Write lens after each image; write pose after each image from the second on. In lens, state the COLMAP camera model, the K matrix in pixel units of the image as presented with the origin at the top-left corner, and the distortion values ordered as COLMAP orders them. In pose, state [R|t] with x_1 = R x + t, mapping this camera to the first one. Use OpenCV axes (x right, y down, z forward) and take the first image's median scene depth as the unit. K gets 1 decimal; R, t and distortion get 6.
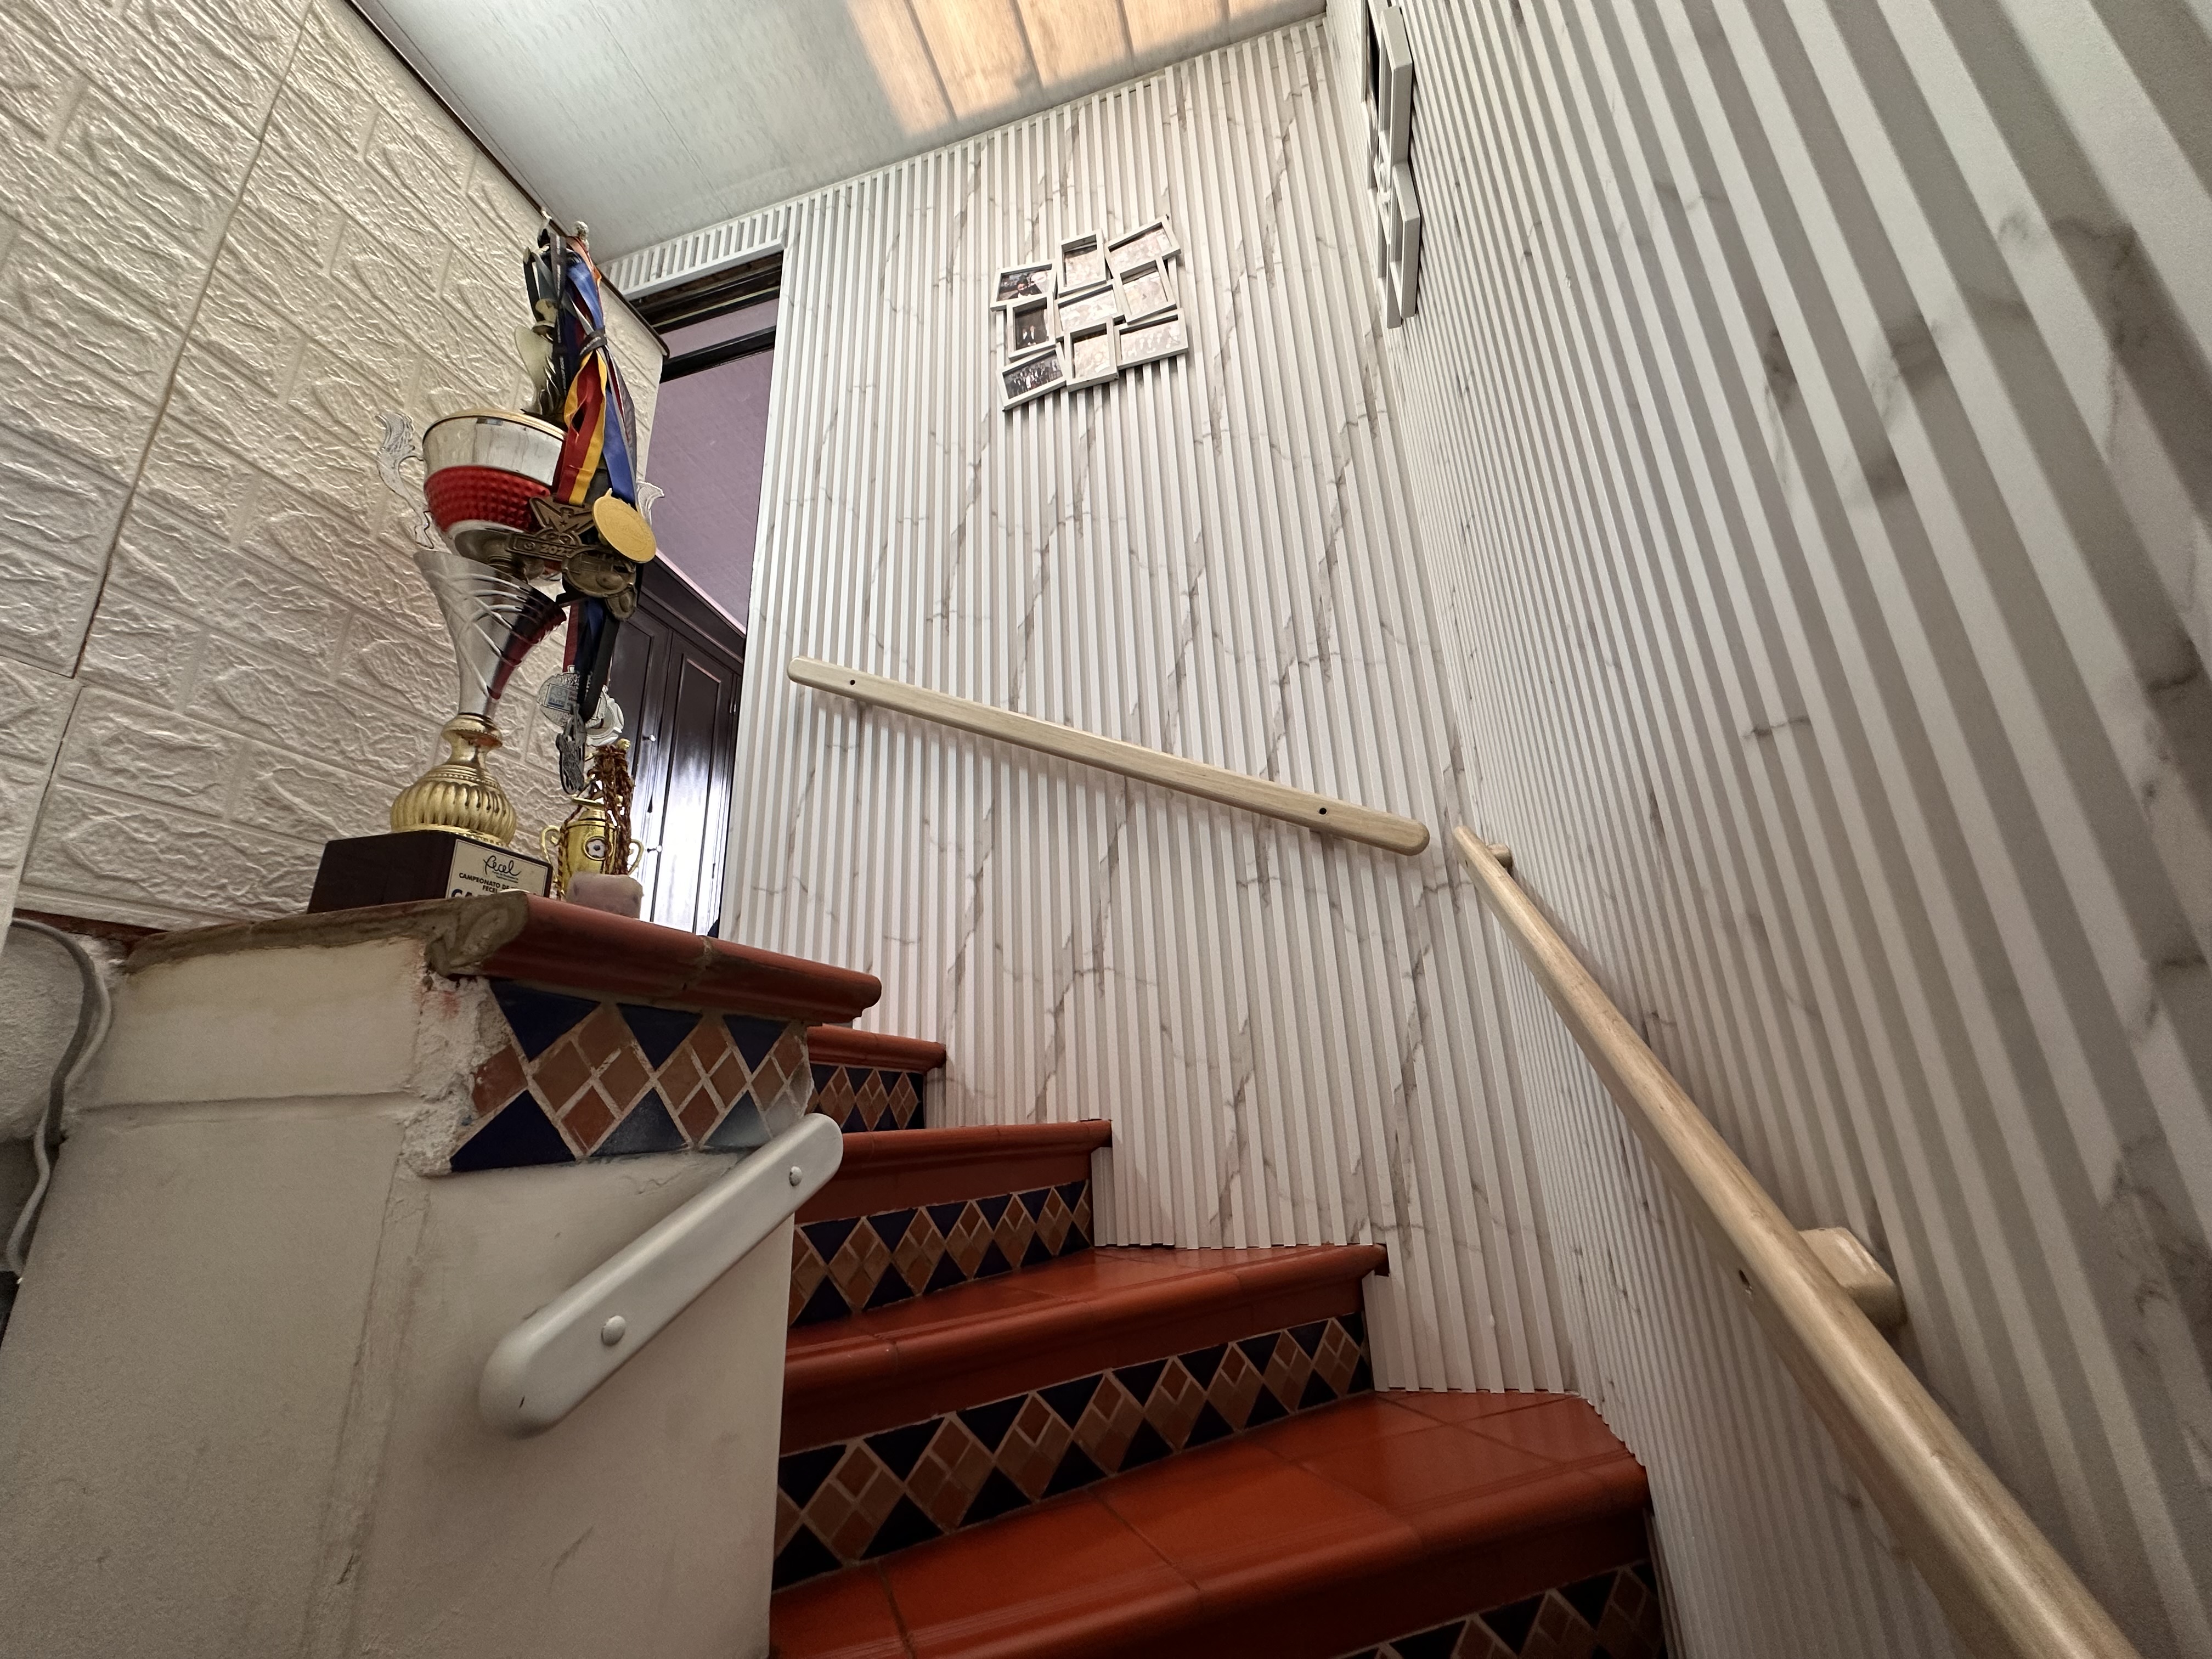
lens RADIAL K [[884.2, 0, 1103.3], [0, 884.2, 833.0], [0, 0, 1]] dist [-0.005194, 0.001140]
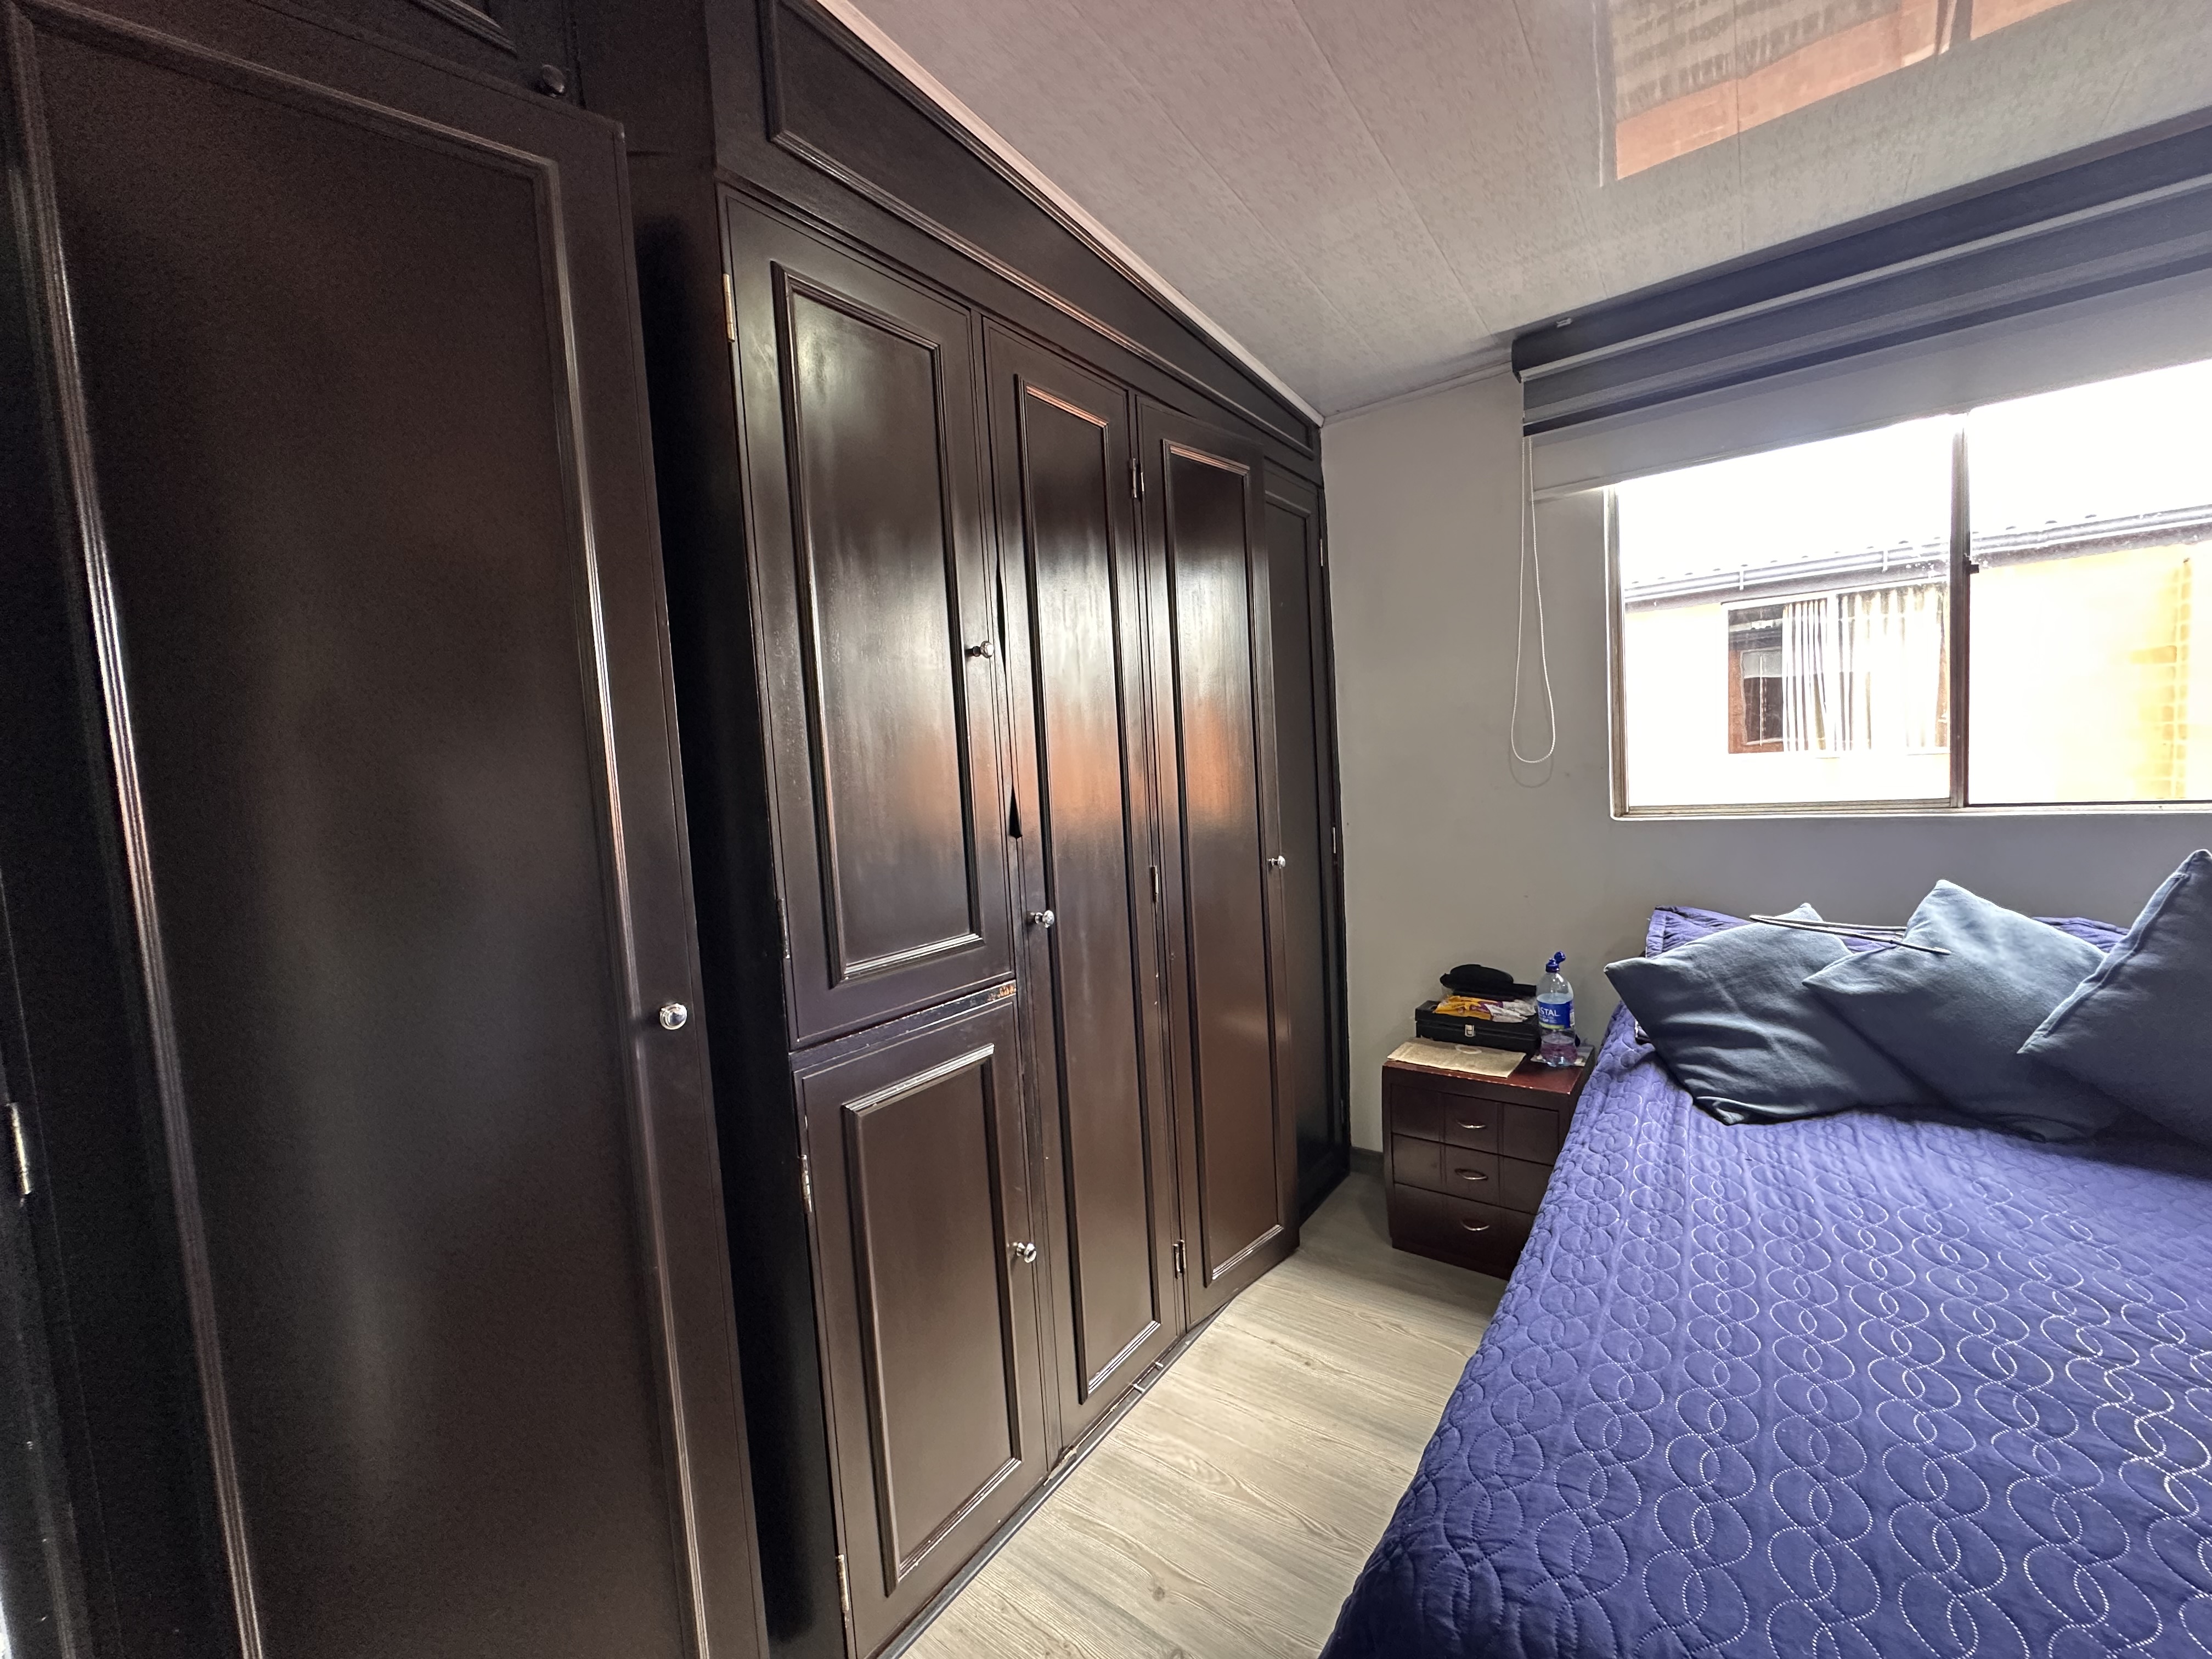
lens RADIAL K [[884.2, 0, 1103.3], [0, 884.2, 833.0], [0, 0, 1]] dist [-0.005194, 0.001140]
pose [[0.933663, 0.013394, -0.357901, -0.574793], [0.133555, 0.914202, 0.382620, -0.309886], [0.332318, -0.405038, 0.851768, 1.157777]]
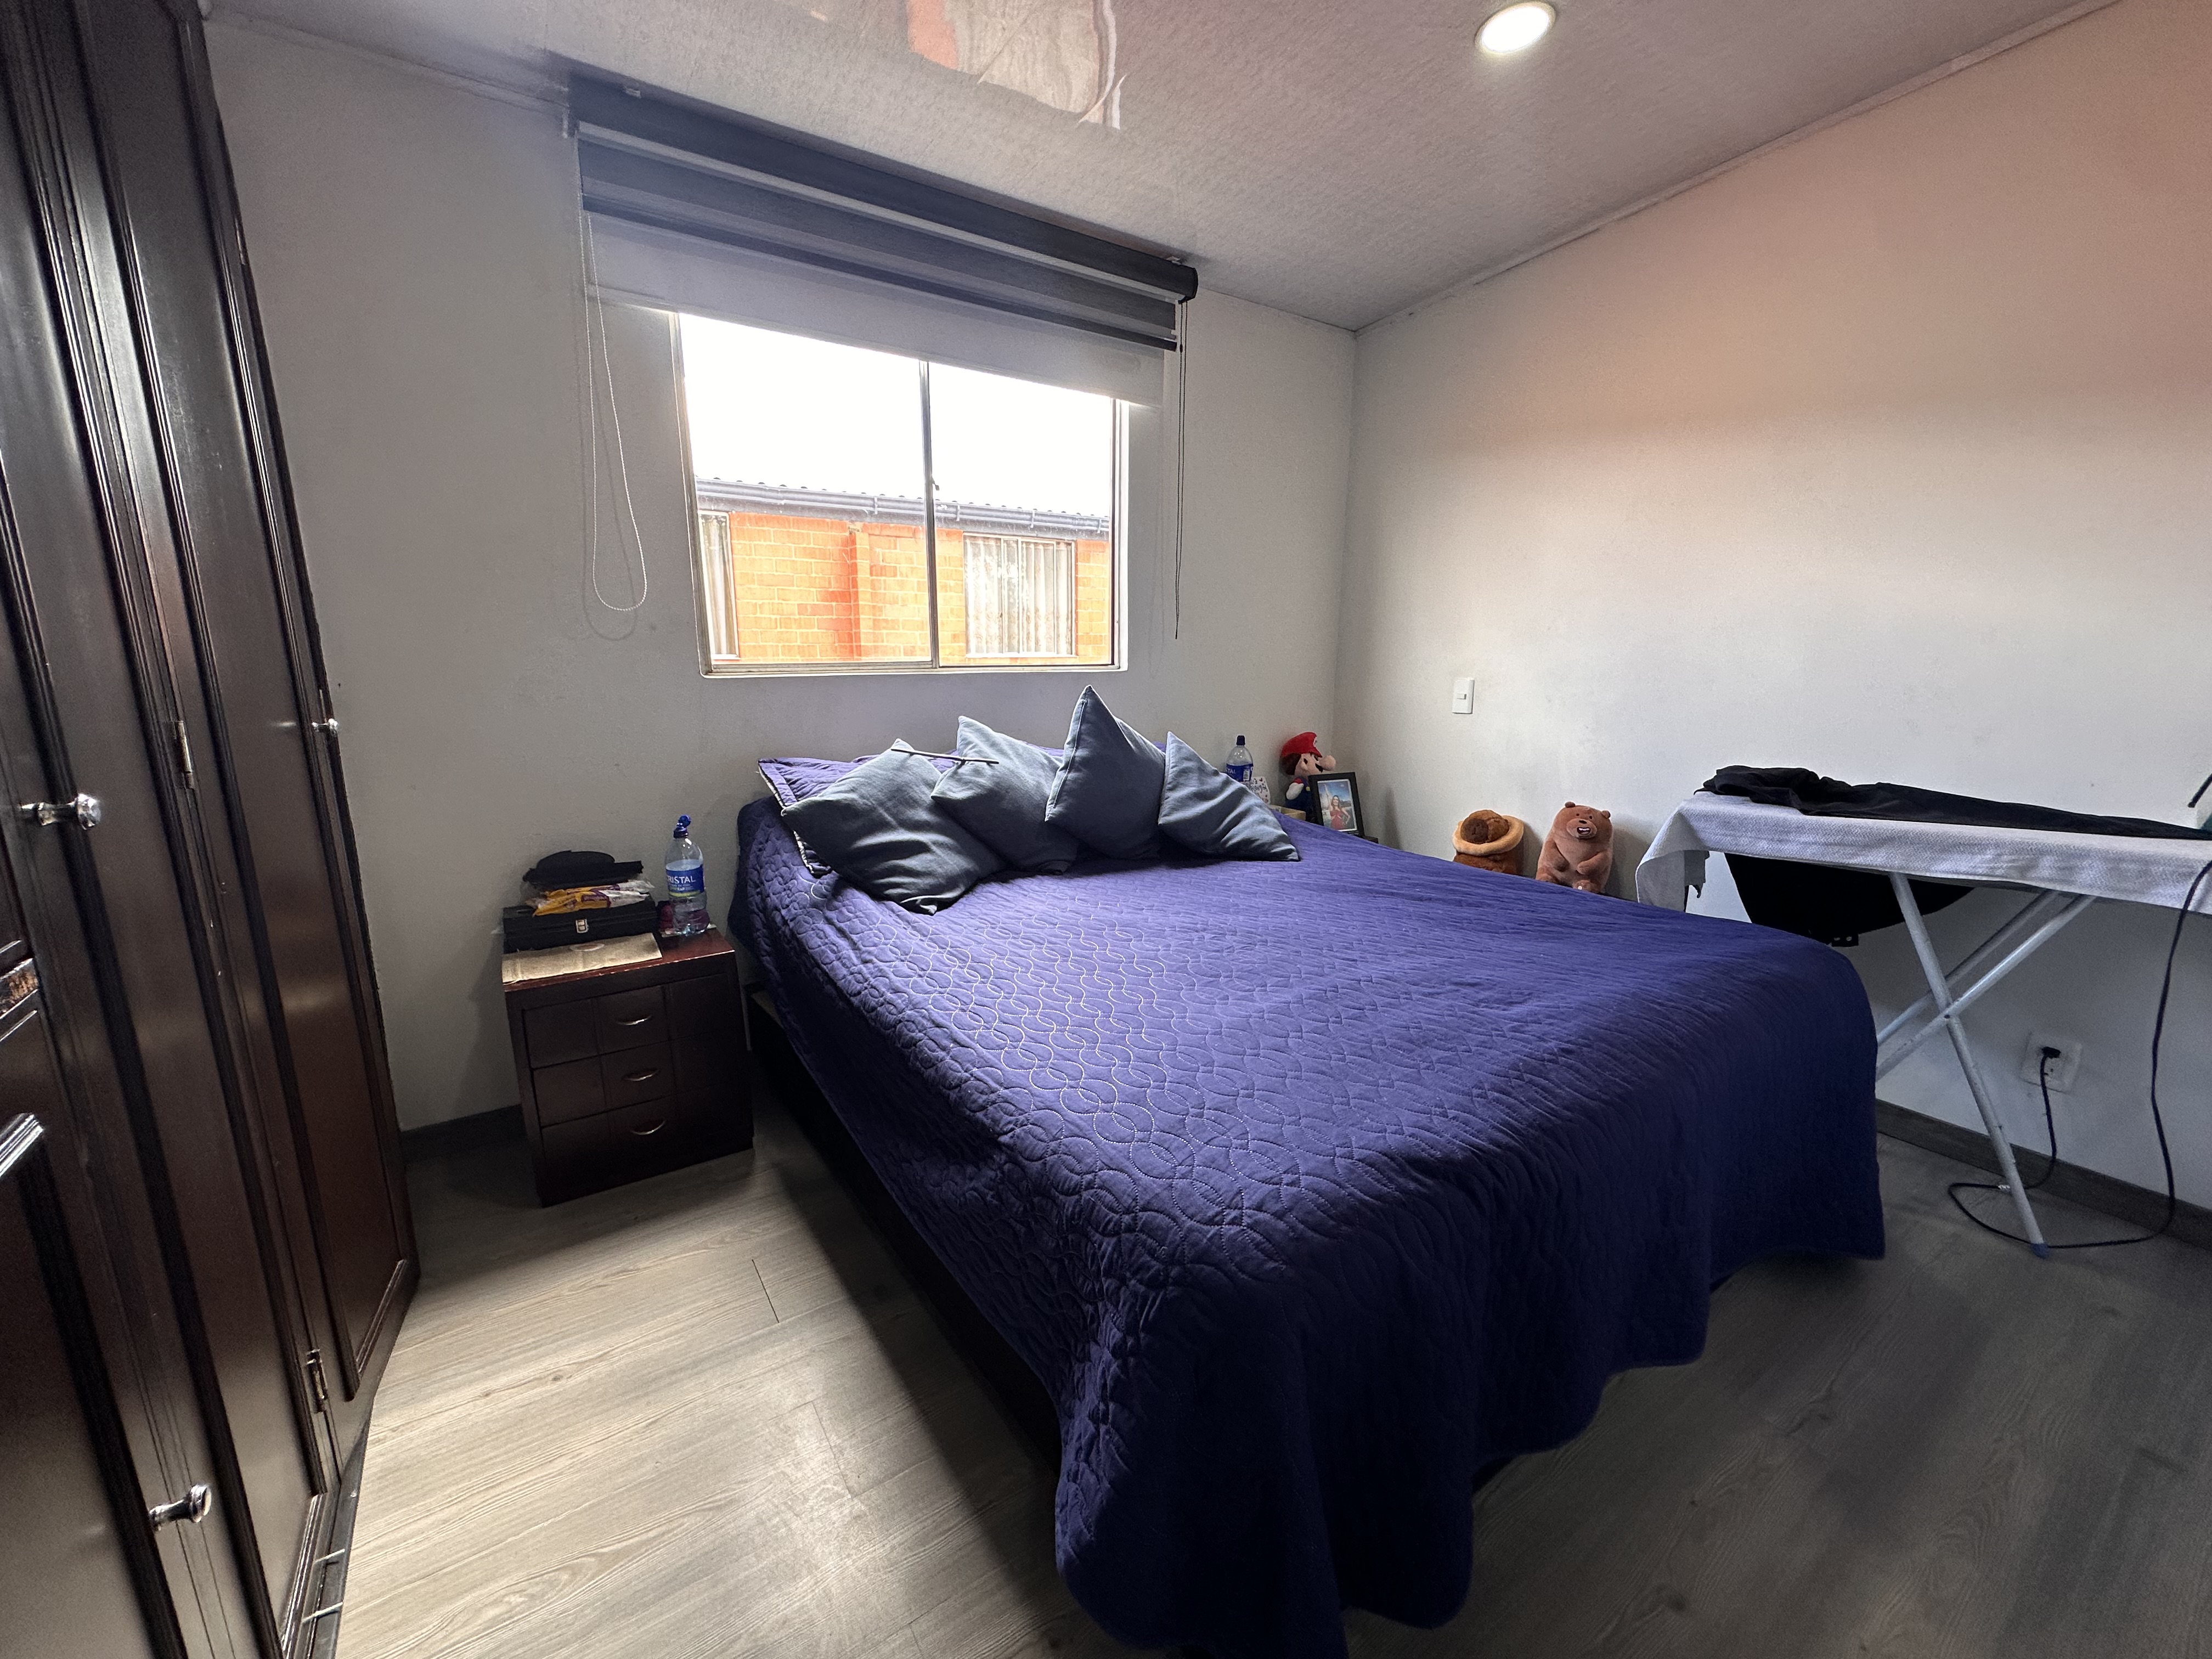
lens RADIAL K [[884.2, 0, 1103.3], [0, 884.2, 833.0], [0, 0, 1]] dist [-0.005194, 0.001140]
pose [[0.642851, -0.112615, 0.757668, -0.883405], [-0.275876, 0.888717, 0.366163, -0.187301], [-0.714587, -0.444411, 0.540244, 1.287829]]
